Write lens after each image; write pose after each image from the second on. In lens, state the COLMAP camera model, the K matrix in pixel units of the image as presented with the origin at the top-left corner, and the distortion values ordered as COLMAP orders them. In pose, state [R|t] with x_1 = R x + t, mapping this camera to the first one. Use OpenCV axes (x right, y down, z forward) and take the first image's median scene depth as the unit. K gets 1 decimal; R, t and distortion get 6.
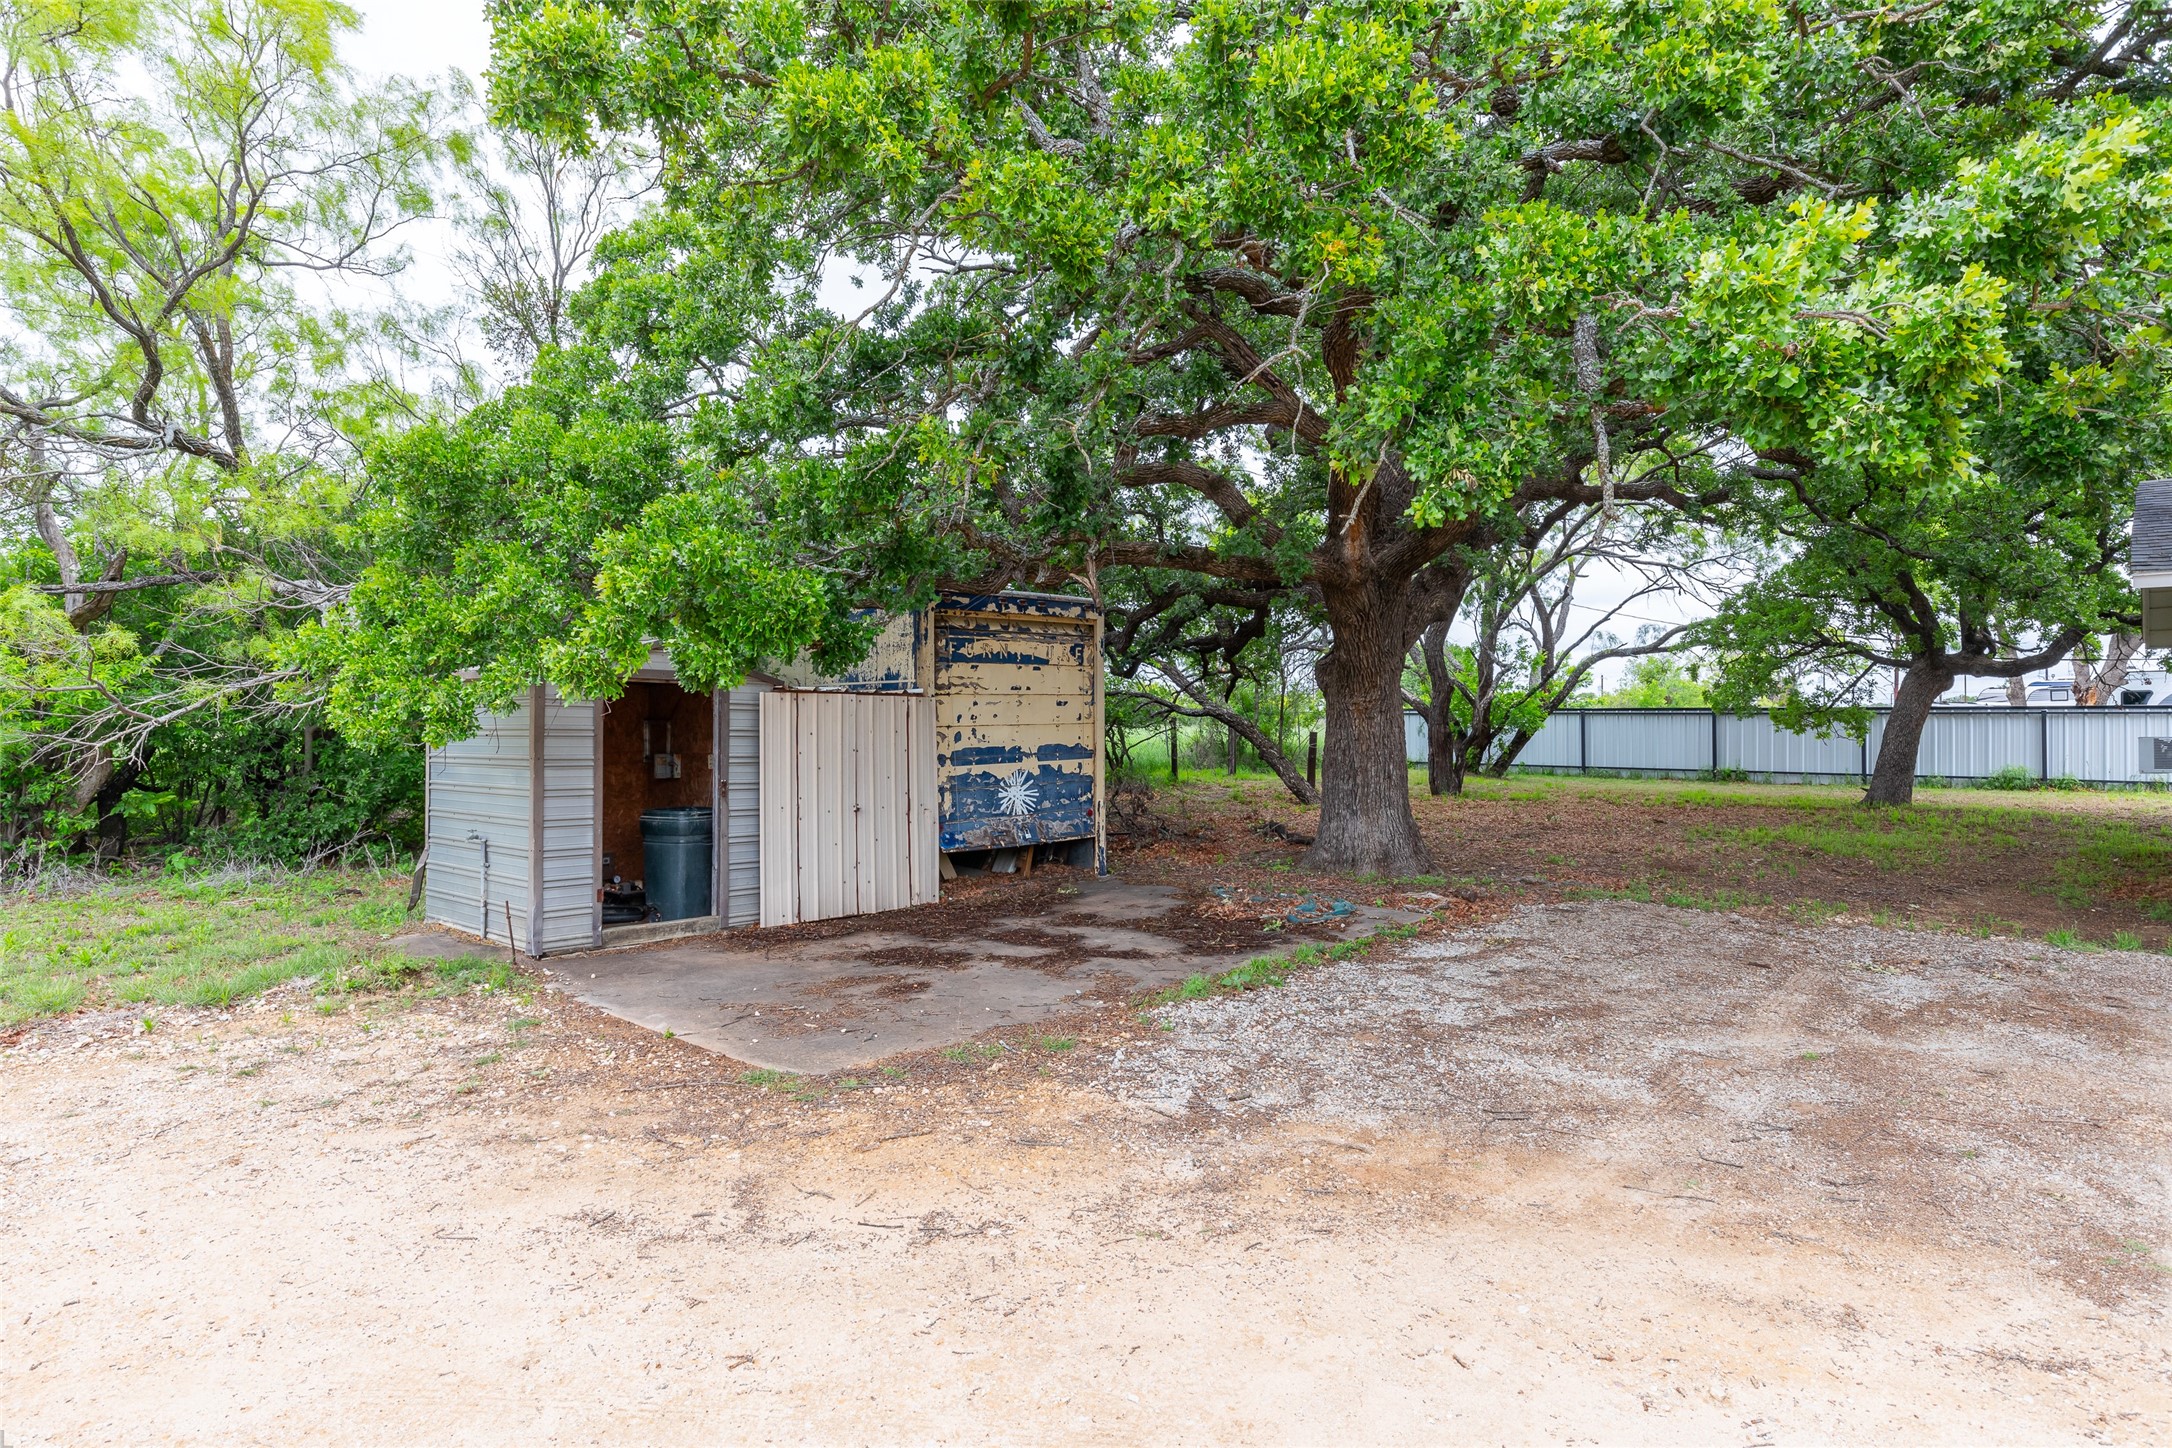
lens RADIAL K [[1157.7, 0, 1075.5], [0, 1157.7, 735.7], [0, 0, 1]] dist [-0.000747, -0.000132]
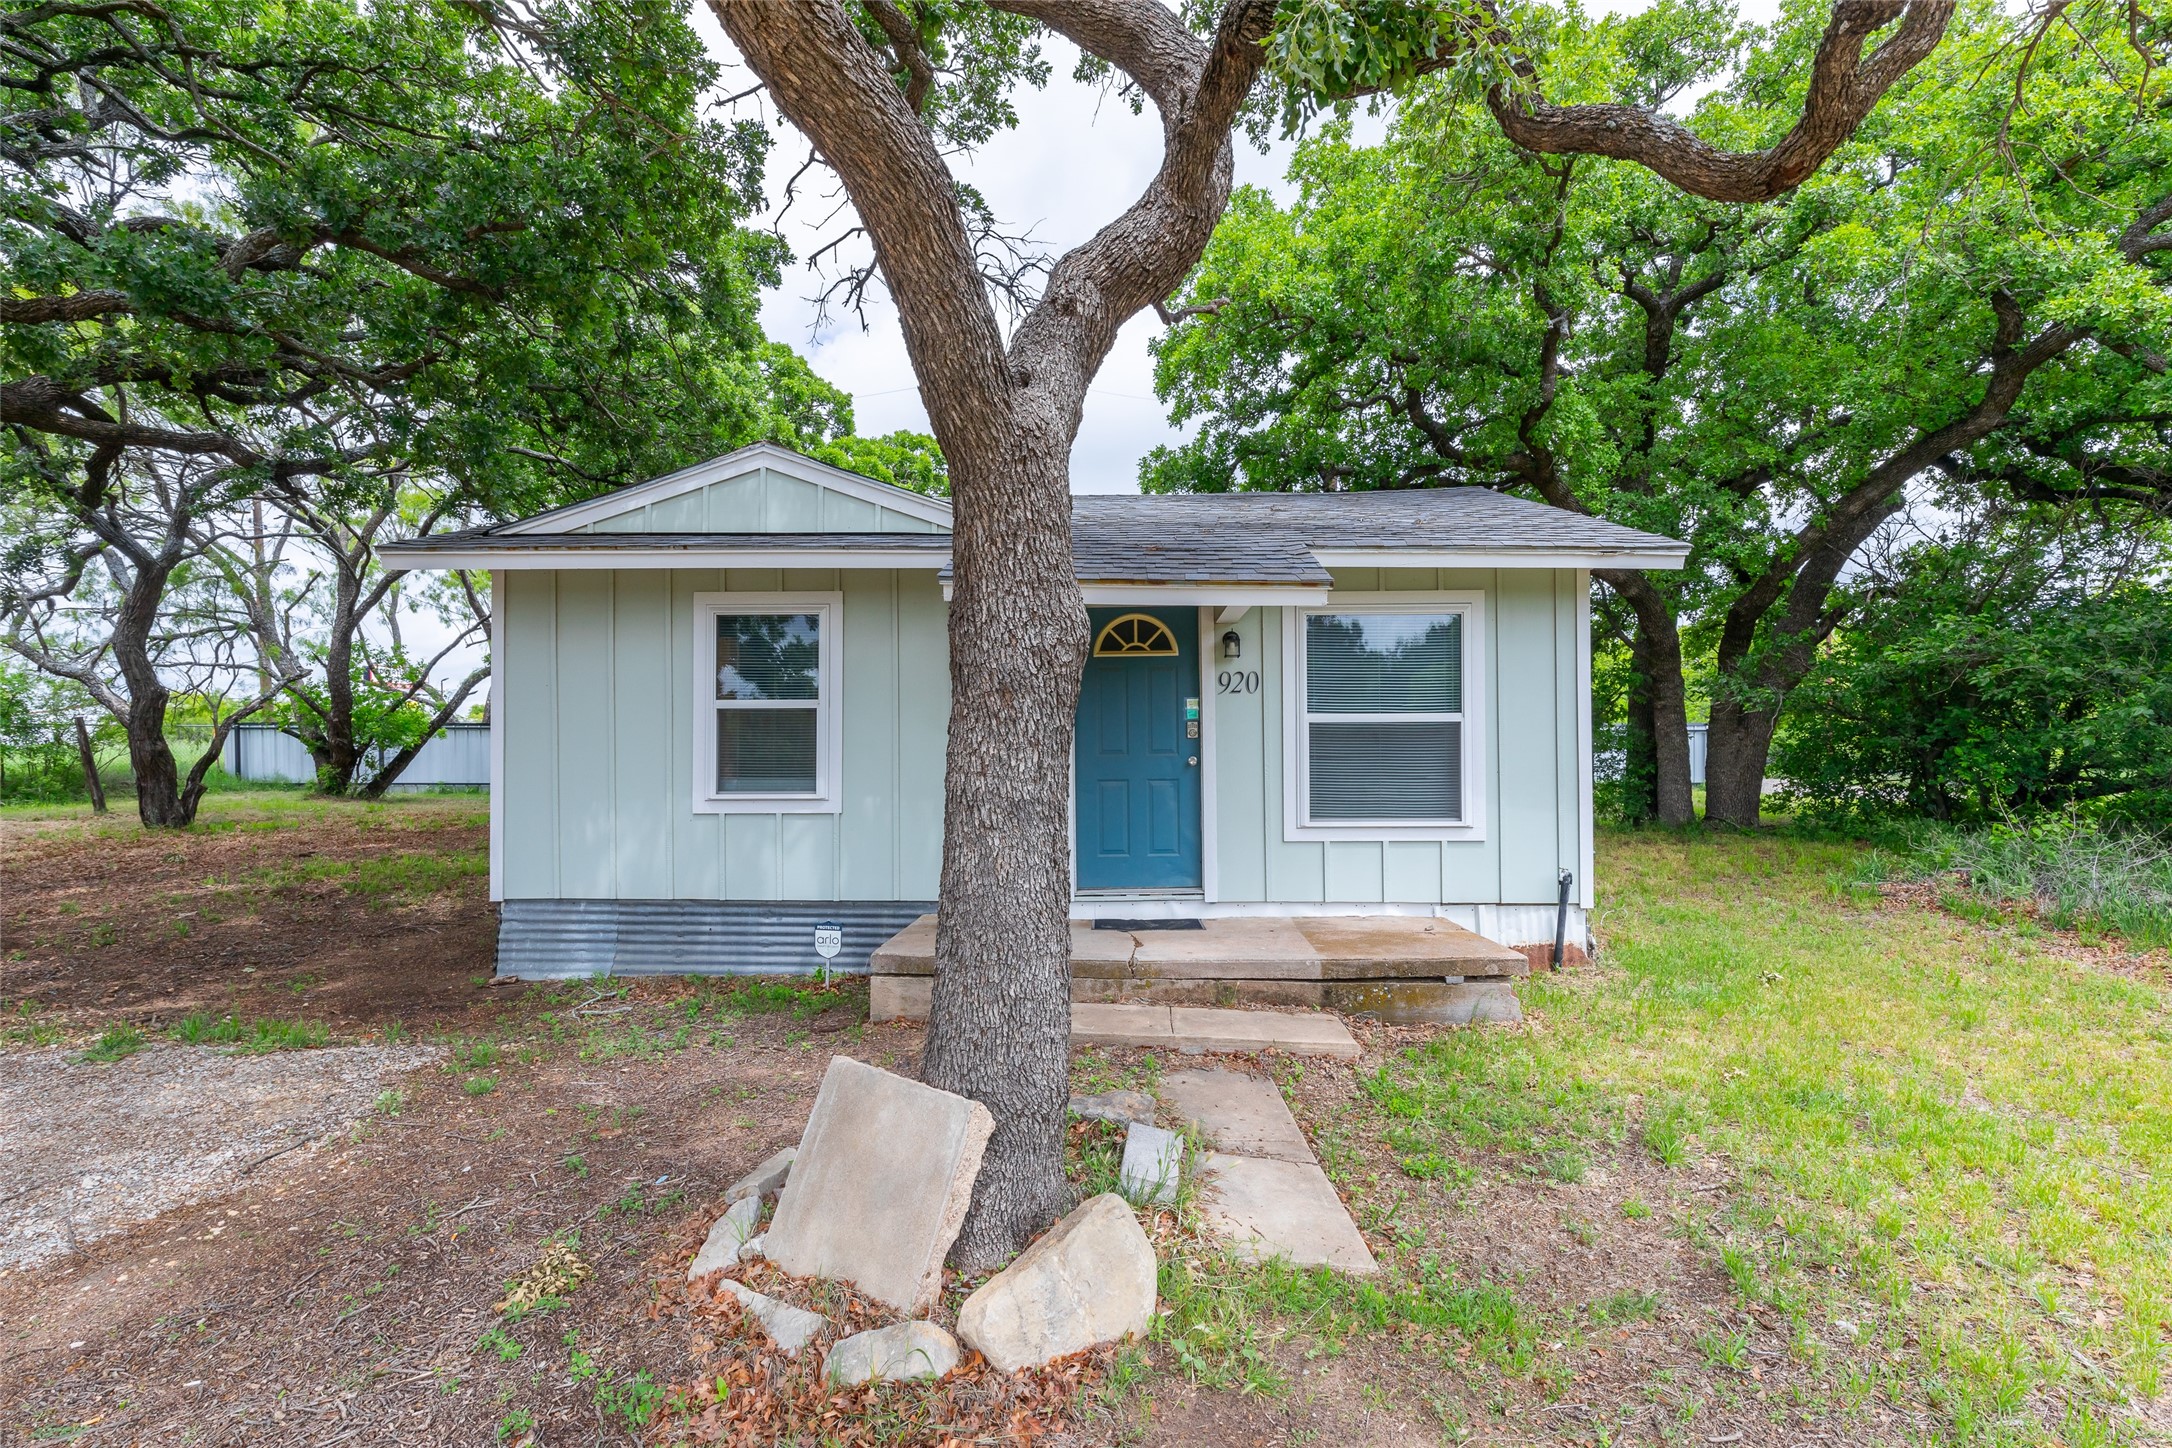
lens RADIAL K [[981.6, 0, 1120.0], [0, 981.6, 741.3], [0, 0, 1]] dist [0.011835, -0.002173]
pose [[0.746132, -0.002142, 0.665795, 0.415277], [0.009535, 0.999927, -0.007469, 0.002053], [-0.665730, 0.011921, 0.746097, 0.064869]]
